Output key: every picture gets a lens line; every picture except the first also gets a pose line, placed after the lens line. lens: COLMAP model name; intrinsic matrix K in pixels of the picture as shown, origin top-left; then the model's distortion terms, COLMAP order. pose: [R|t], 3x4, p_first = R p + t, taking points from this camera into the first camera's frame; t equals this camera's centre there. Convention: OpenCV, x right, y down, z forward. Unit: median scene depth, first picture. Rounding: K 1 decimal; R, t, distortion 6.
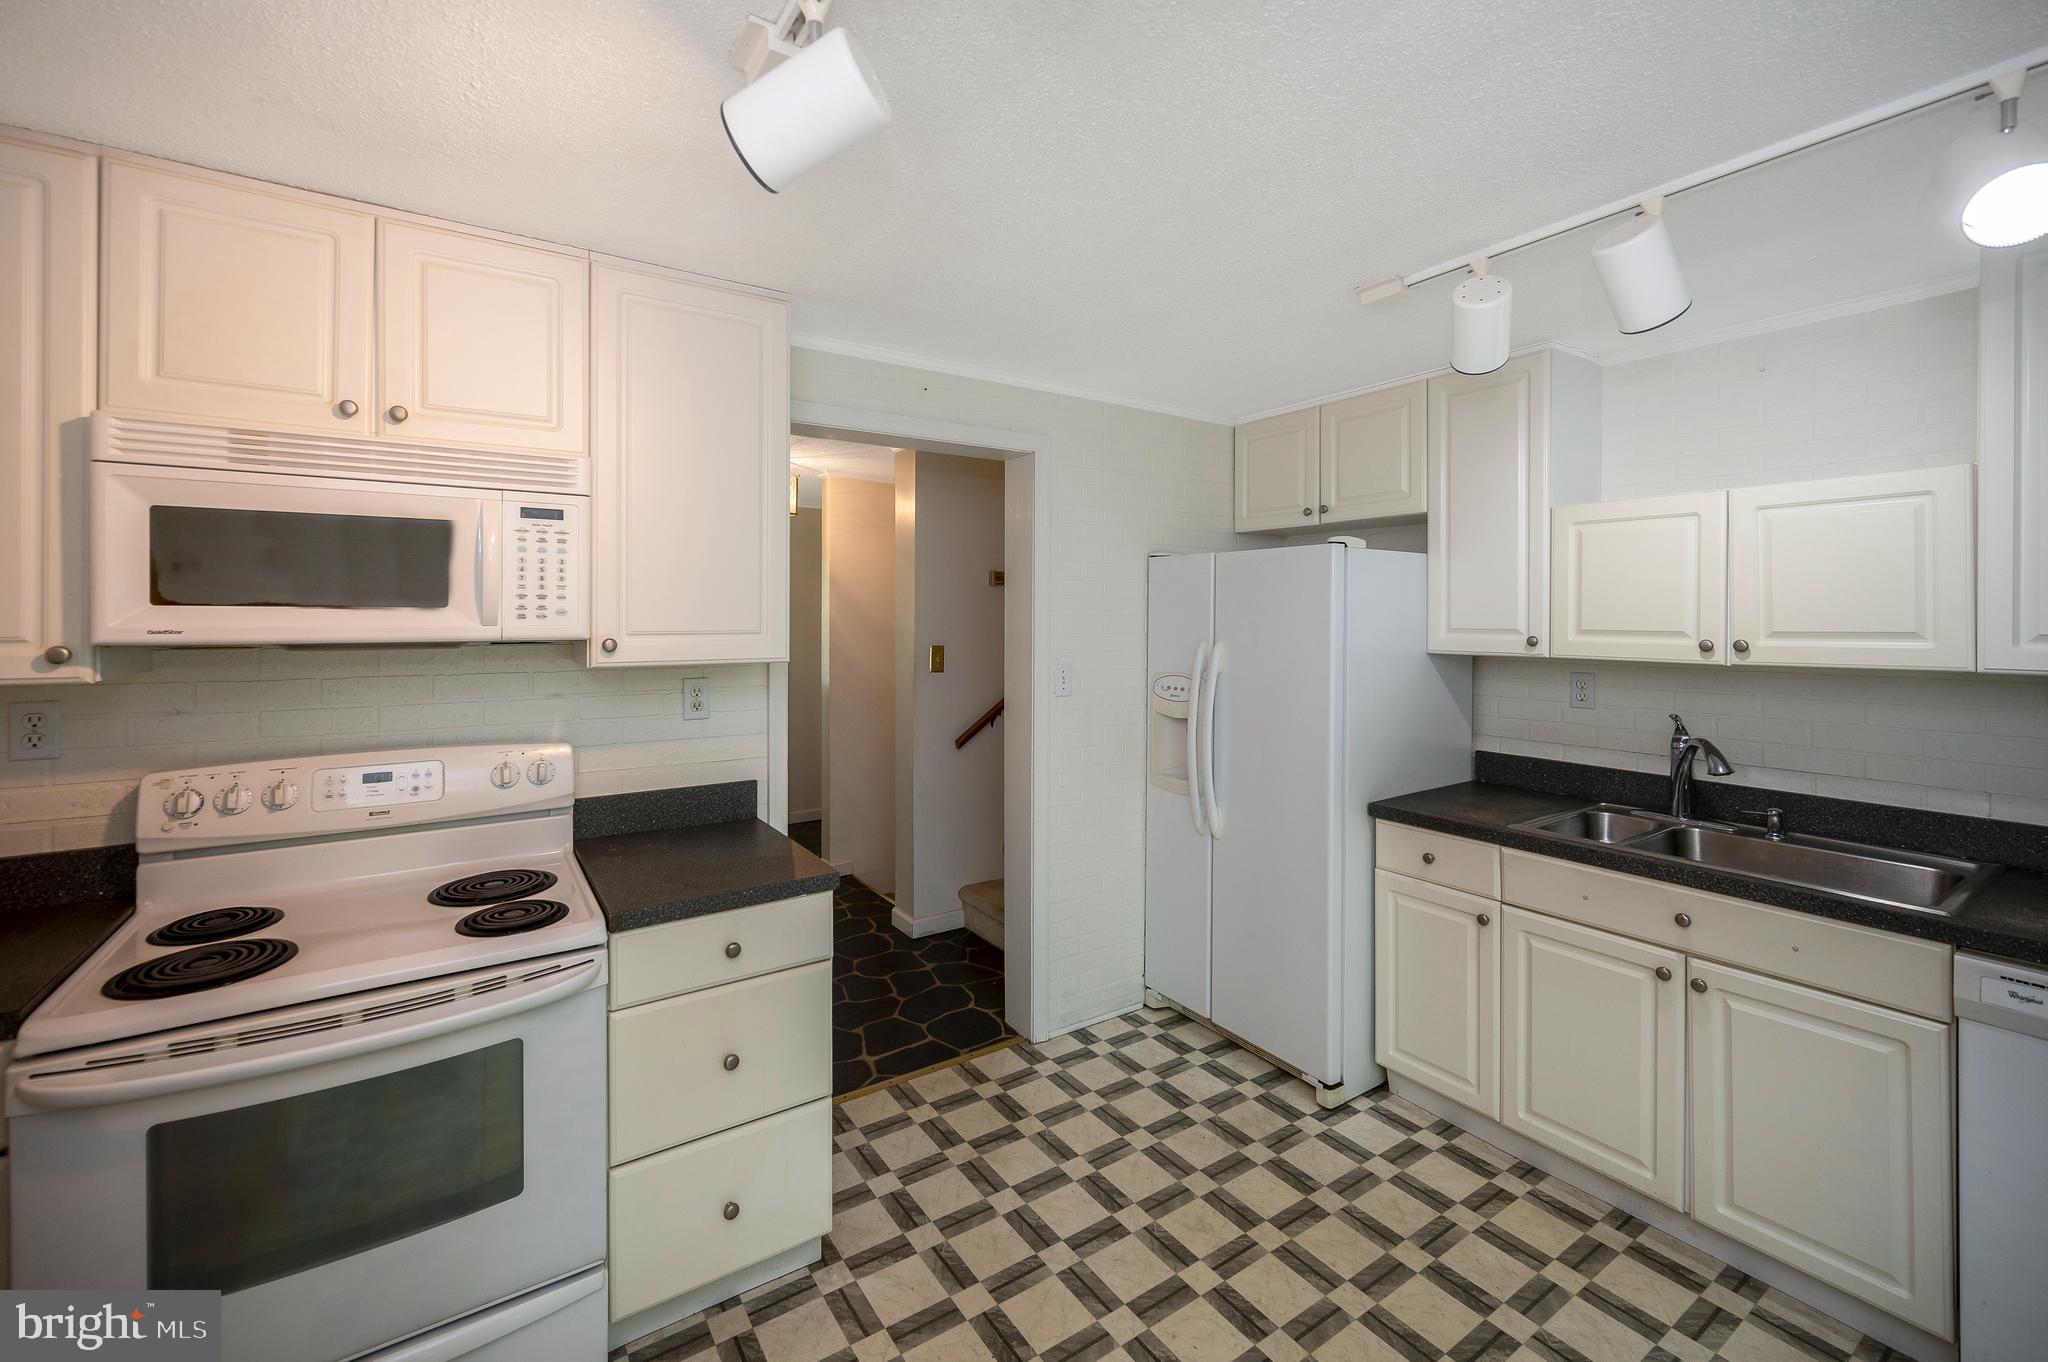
lens RADIAL K [[864.2, 0, 1032.2], [0, 864.2, 625.7], [0, 0, 1]] dist [0.005392, -0.000053]
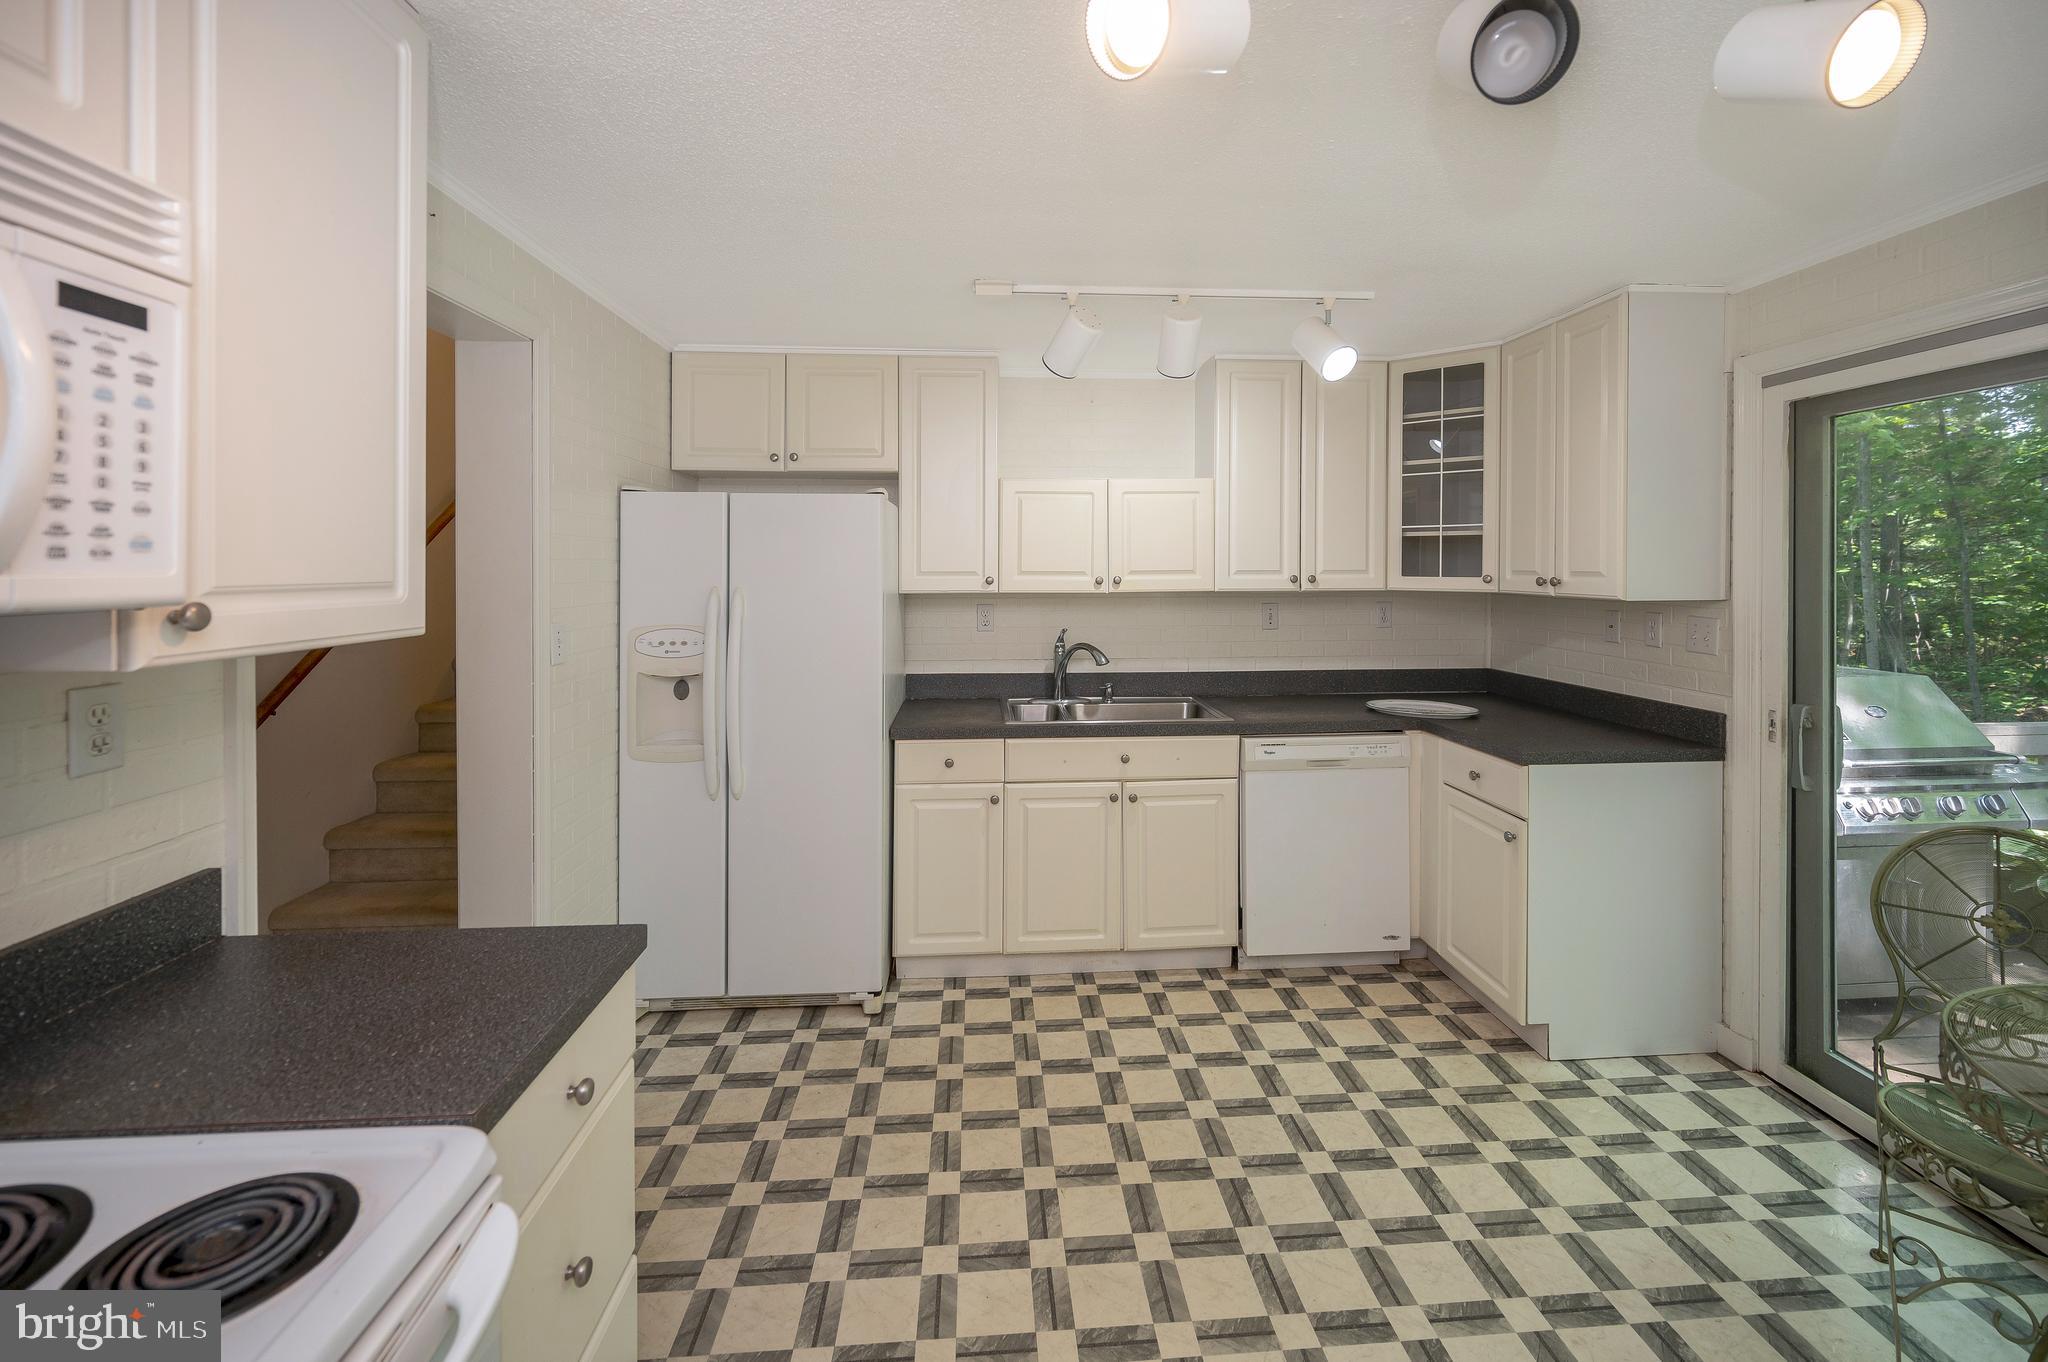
lens RADIAL K [[864.2, 0, 1056.4], [0, 864.2, 586.7], [0, 0, 1]] dist [0.005392, -0.000053]
pose [[0.494798, -0.023741, 0.868684, -0.626842], [0.011884, 0.999718, 0.020554, 0.002239], [-0.868927, 0.000153, 0.494941, 0.348085]]
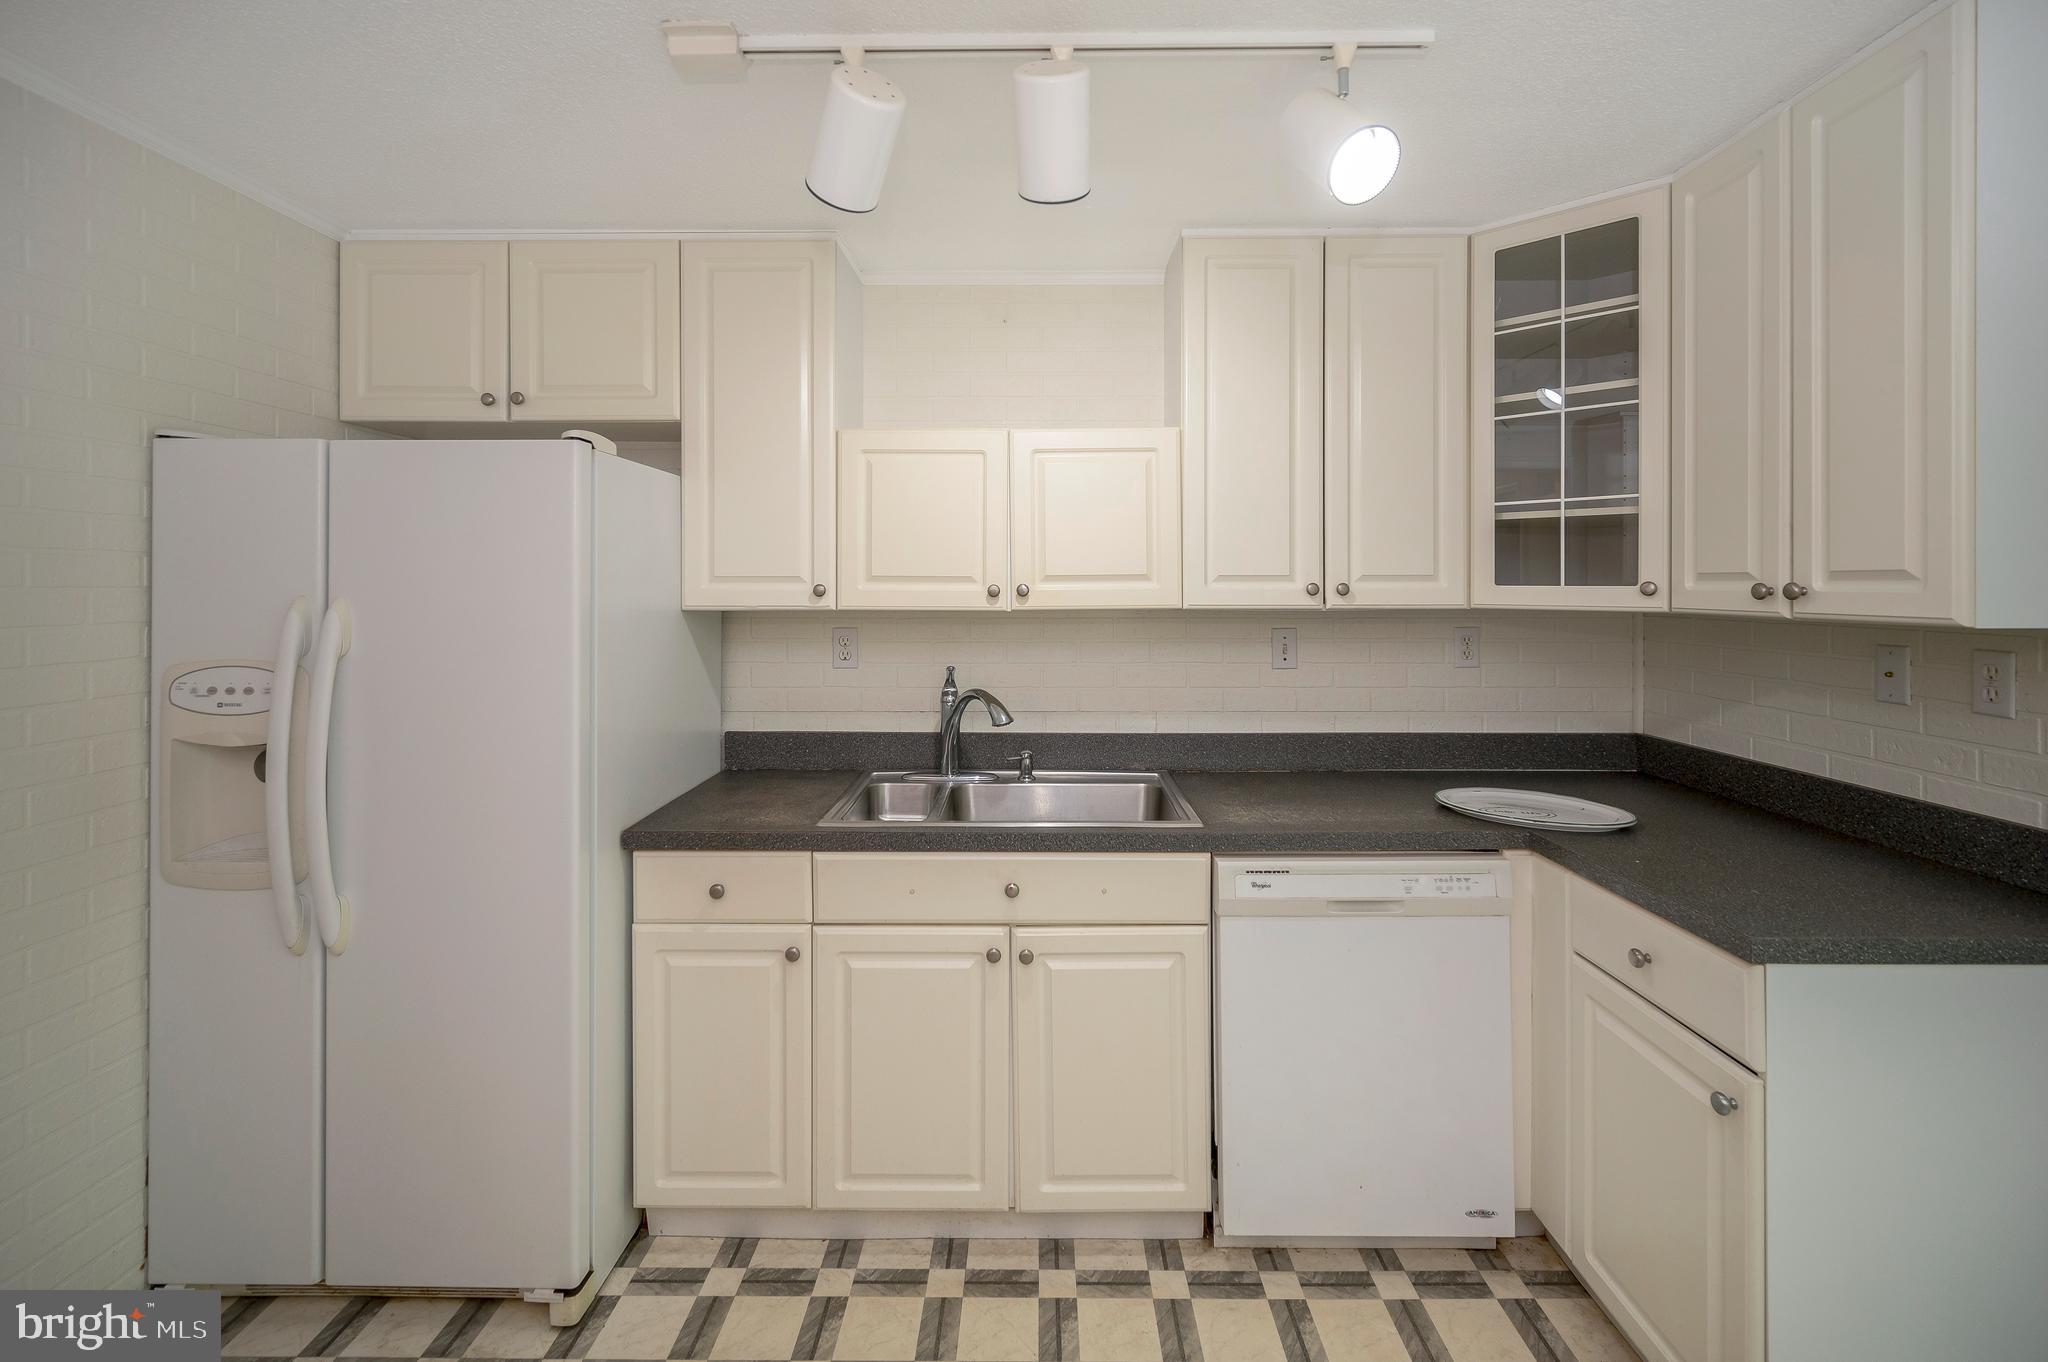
lens RADIAL K [[901.7, 0, 1033.2], [0, 901.7, 588.0], [0, 0, 1]] dist [-0.000540, 0.000649]
pose [[0.567752, -0.005737, 0.823179, -0.012757], [0.009518, 0.999955, 0.000404, 0.022007], [-0.823144, 0.007606, 0.567781, 0.441800]]
